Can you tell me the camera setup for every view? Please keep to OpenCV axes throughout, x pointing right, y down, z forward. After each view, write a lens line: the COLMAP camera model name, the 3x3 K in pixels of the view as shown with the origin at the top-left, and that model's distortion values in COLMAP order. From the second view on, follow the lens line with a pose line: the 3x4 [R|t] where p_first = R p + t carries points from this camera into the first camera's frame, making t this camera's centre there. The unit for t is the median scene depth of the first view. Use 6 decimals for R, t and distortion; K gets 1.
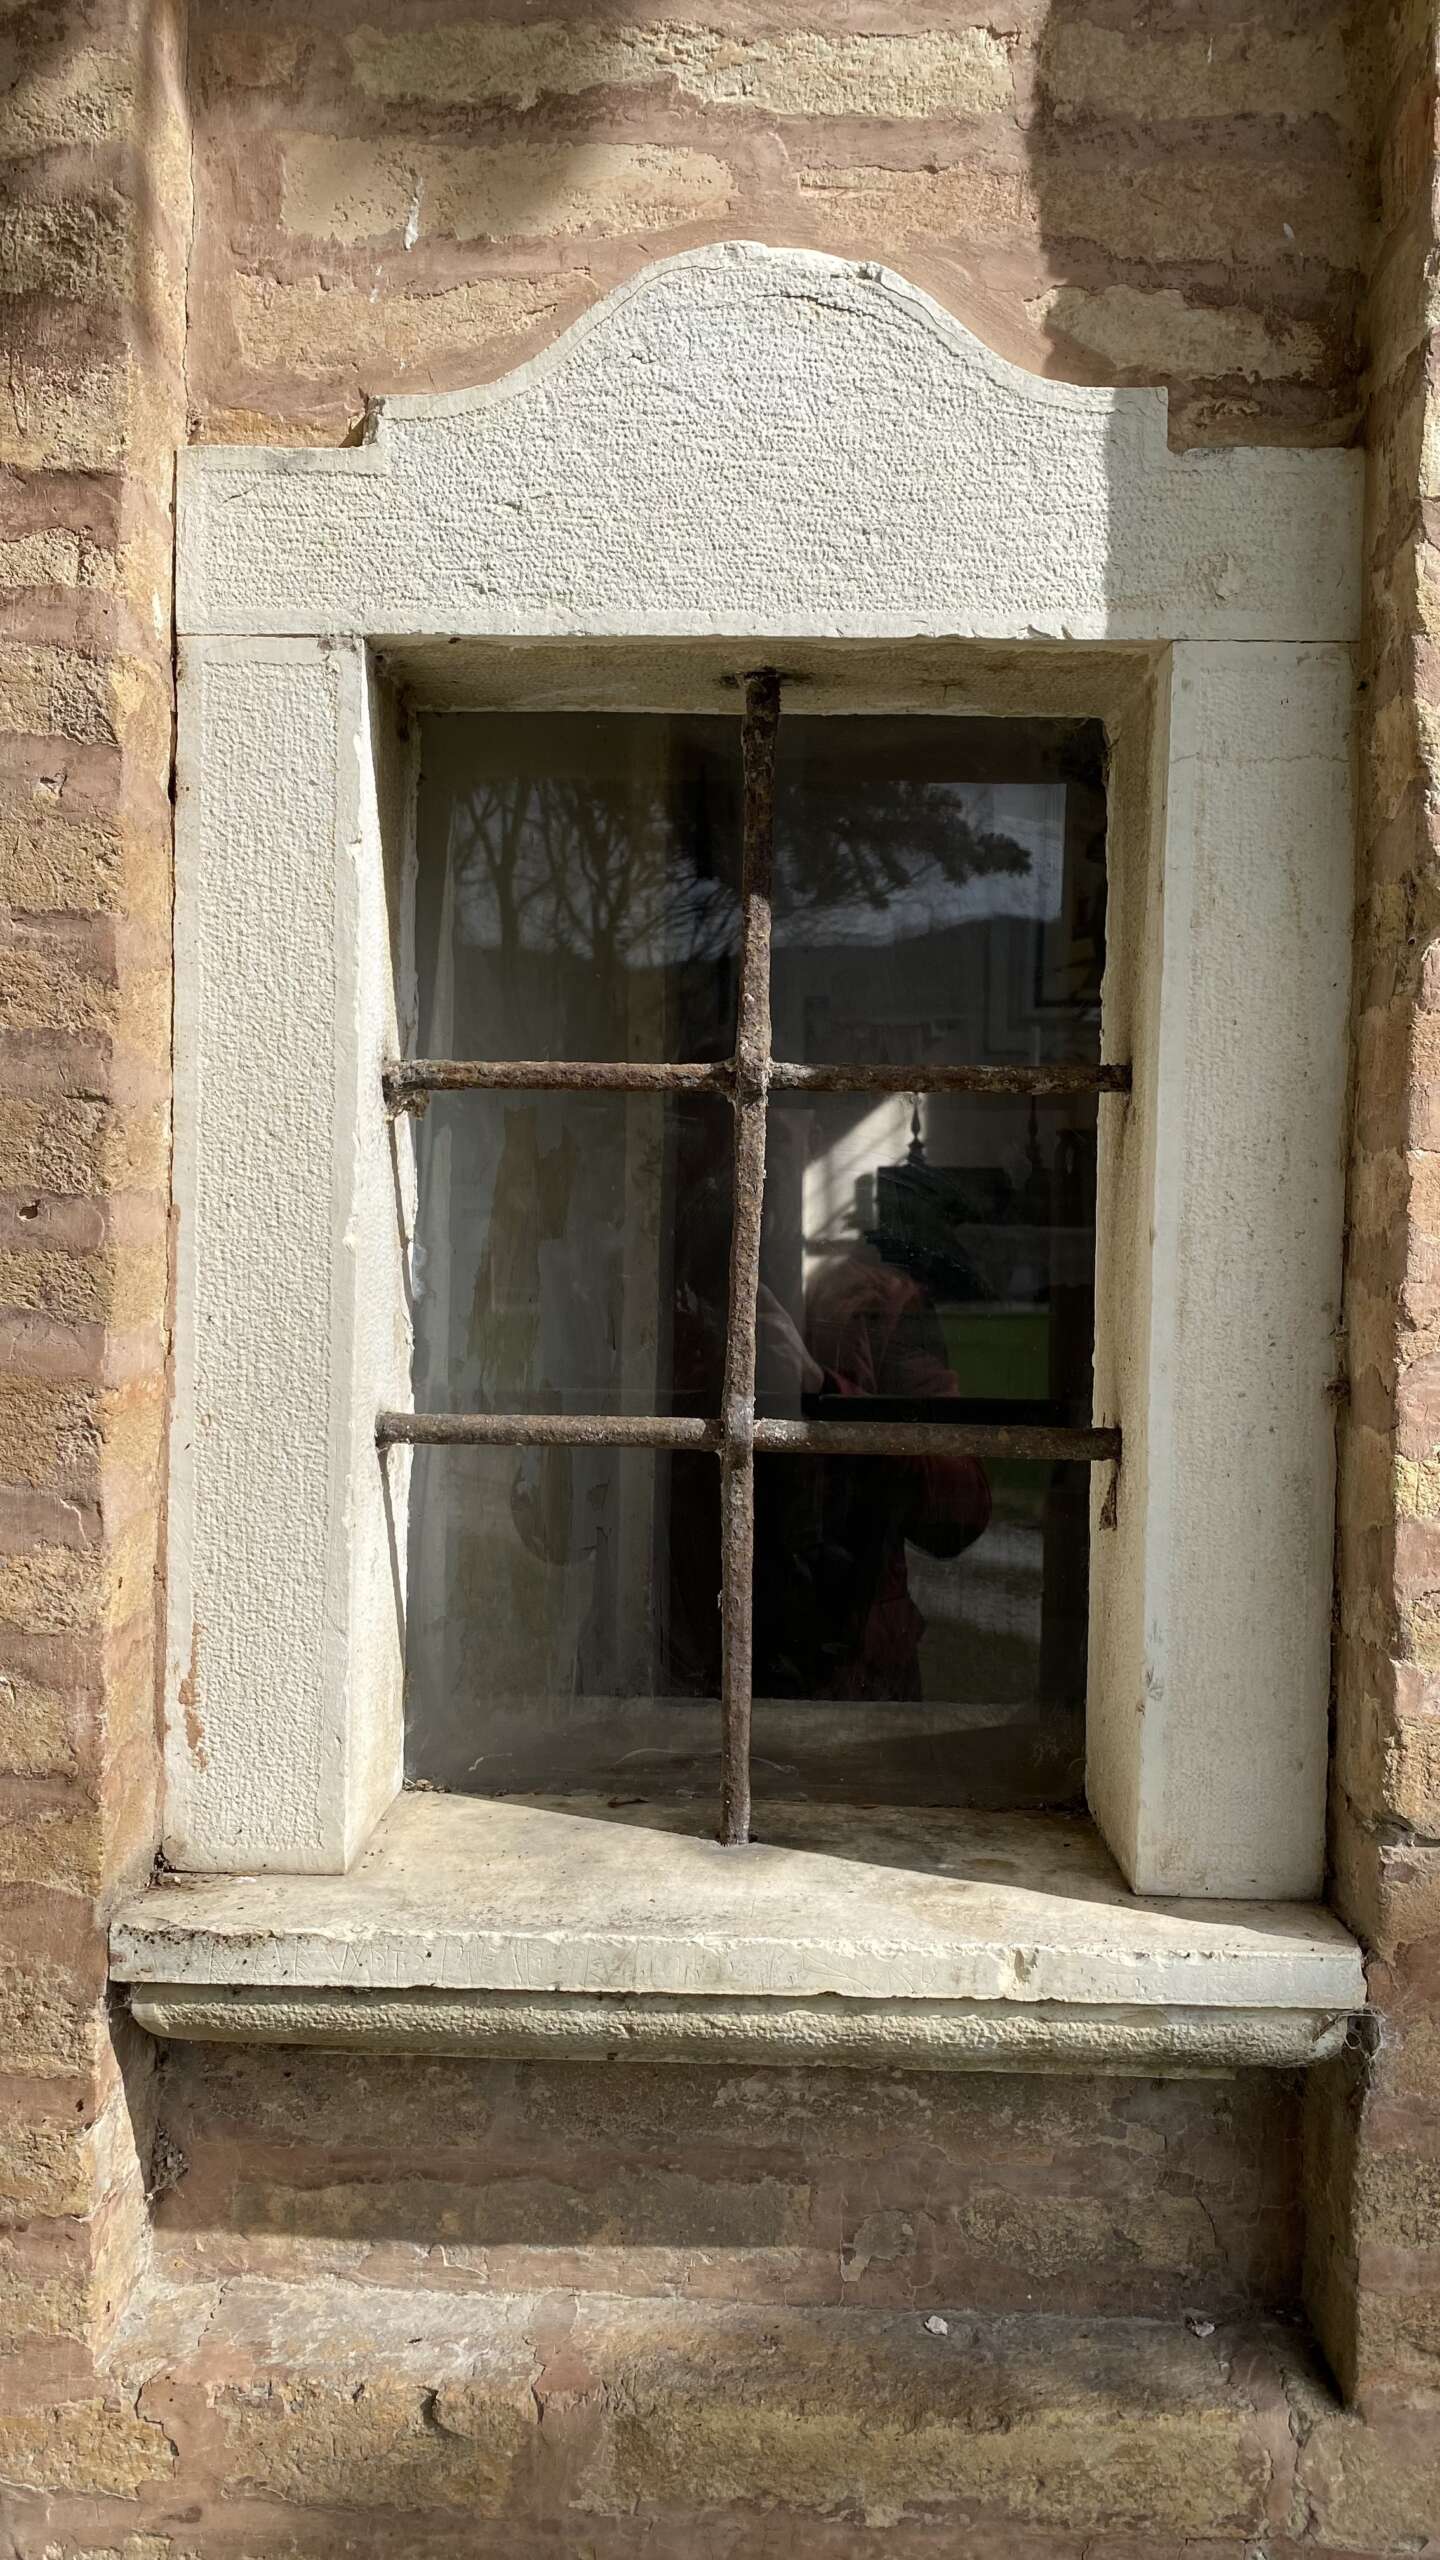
lens RADIAL K [[1892.0, 0, 720.0], [0, 1892.0, 1280.0], [0, 0, 1]] dist [-0.001174, -0.005295]
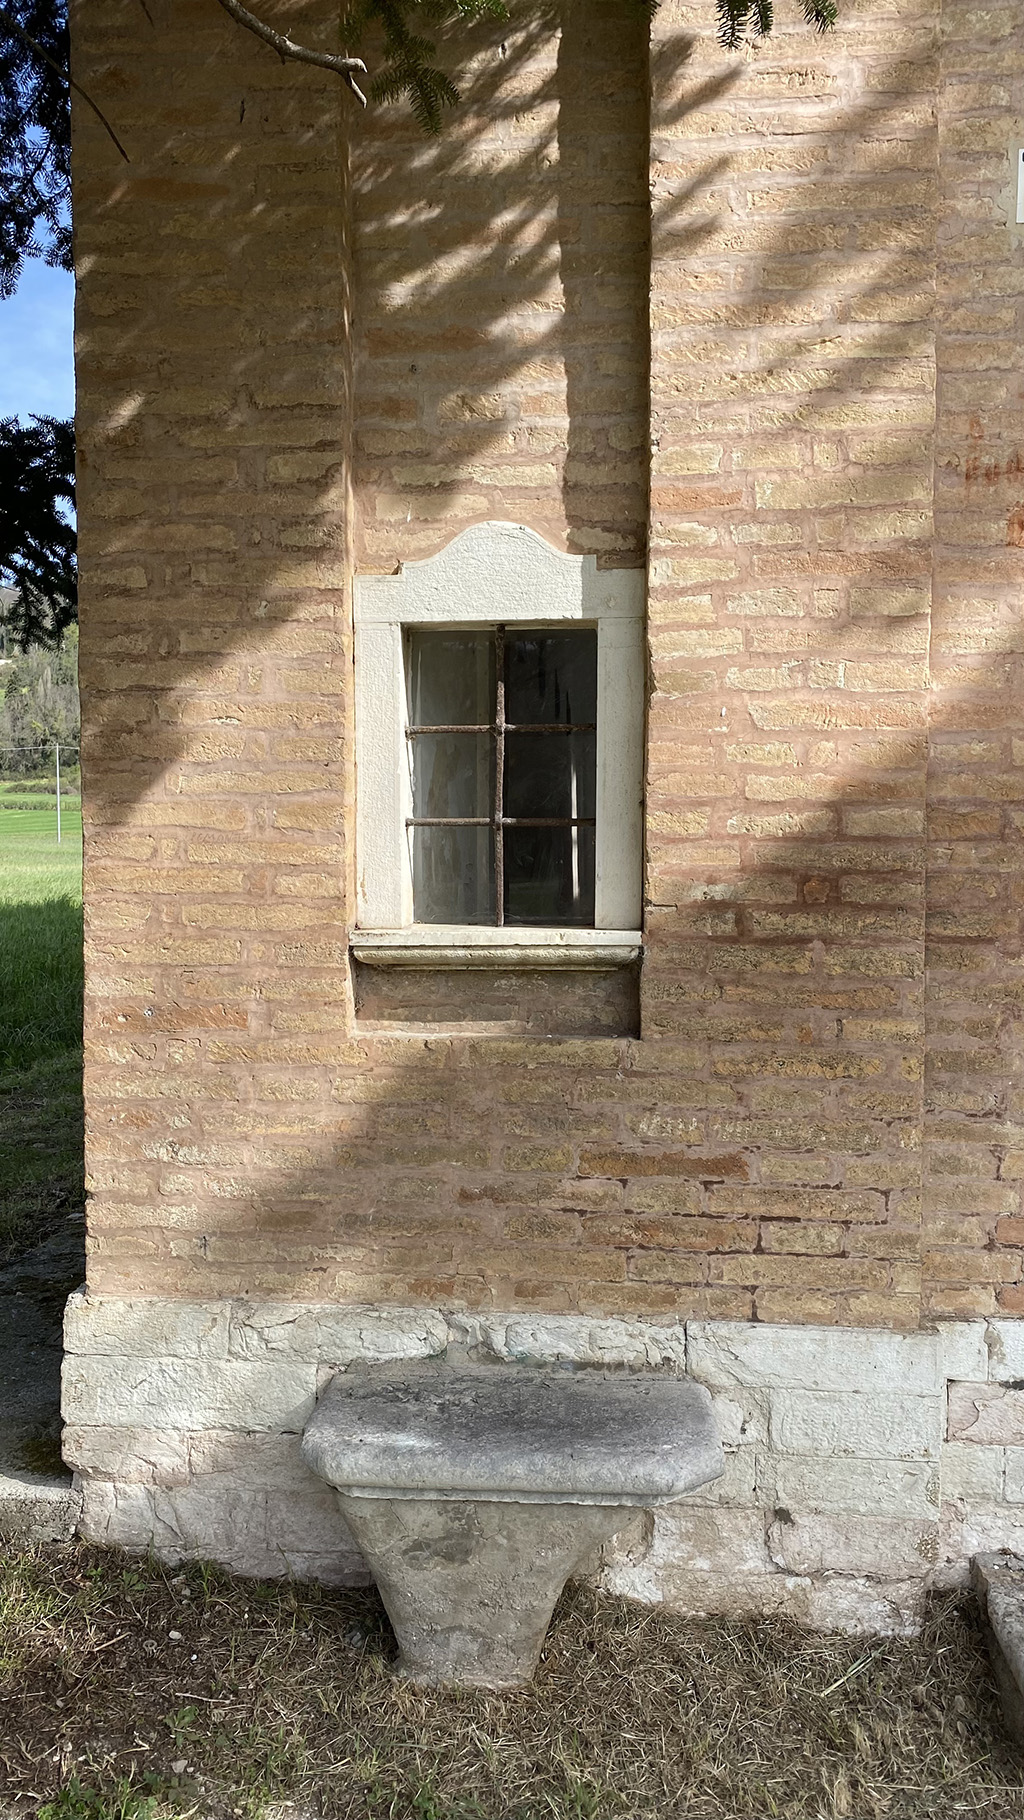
lens RADIAL K [[1392.7, 0, 508.4], [0, 1392.7, 930.2], [0, 0, 1]] dist [0.035201, -0.008601]
pose [[0.997962, -0.016268, -0.061698, 0.217599], [0.018839, 0.998968, 0.041319, 0.200287], [0.060963, -0.042397, 0.997239, -1.993461]]
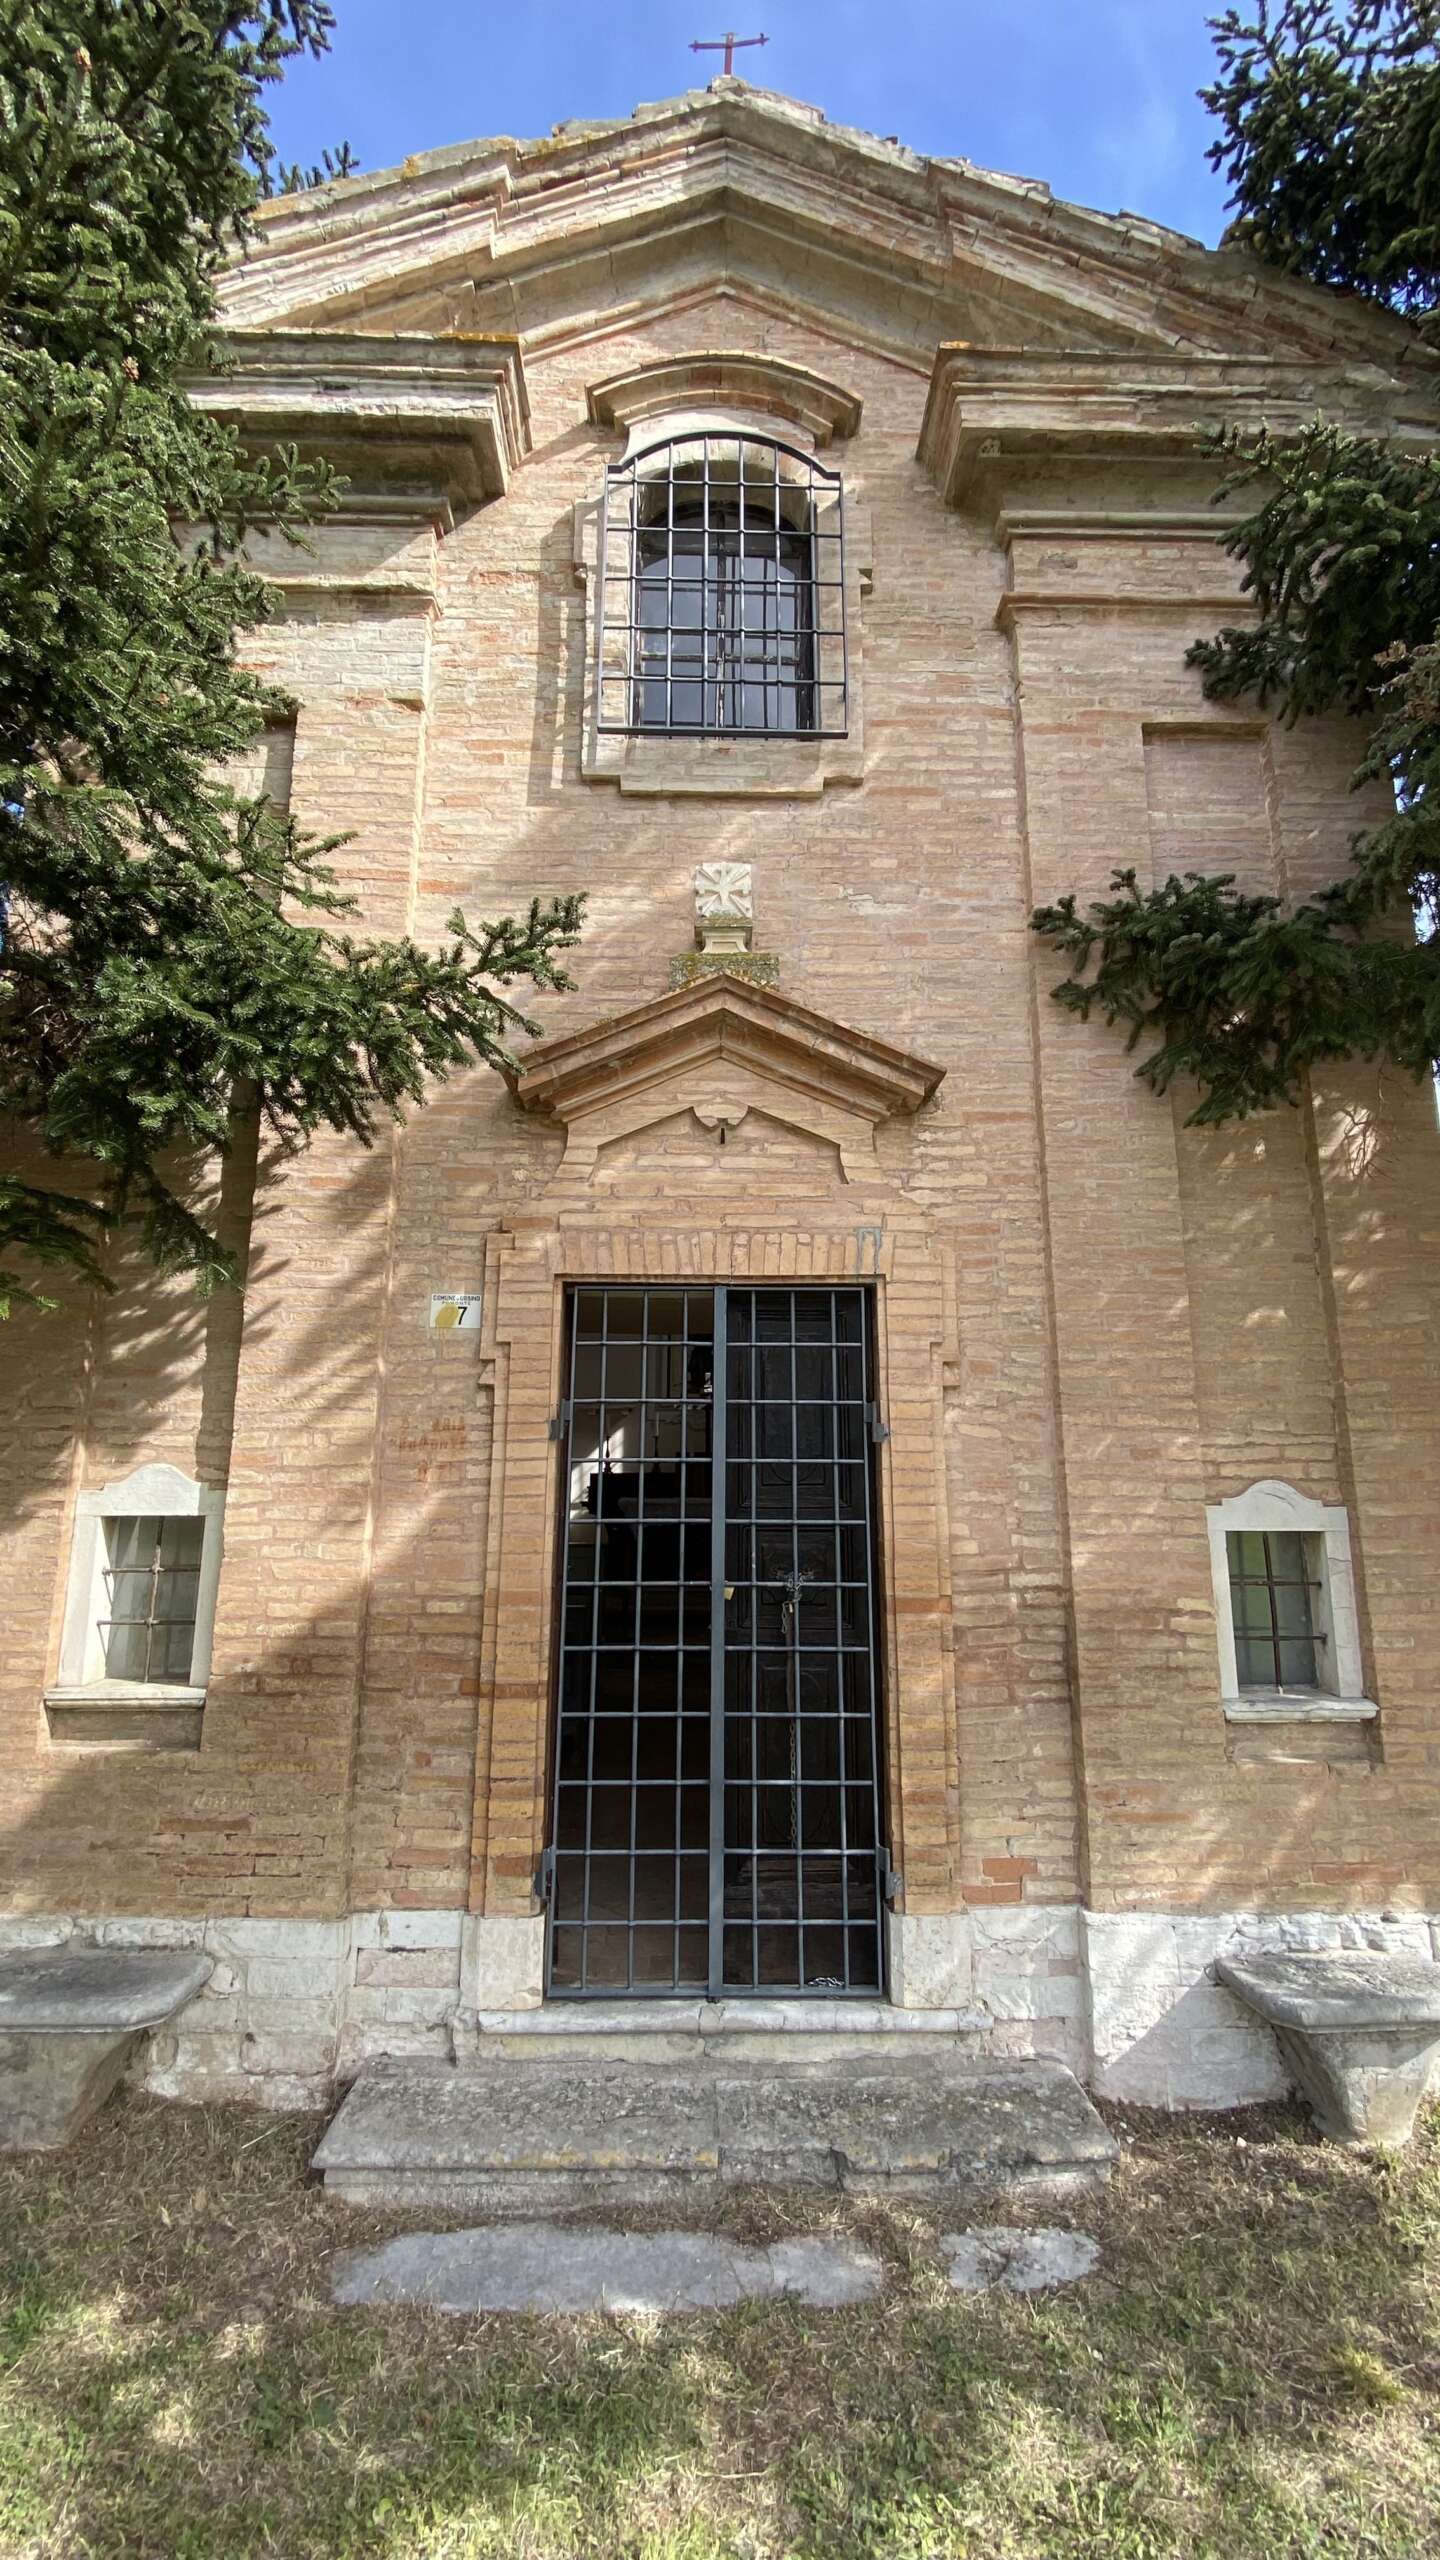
lens RADIAL K [[1081.3, 0, 720.0], [0, 1081.3, 1280.0], [0, 0, 1]] dist [0.021267, -0.018029]
pose [[0.998739, -0.003962, 0.050038, 2.126928], [0.013608, 0.980919, -0.193941, -0.394165], [-0.048315, 0.194378, 0.979736, -3.668914]]
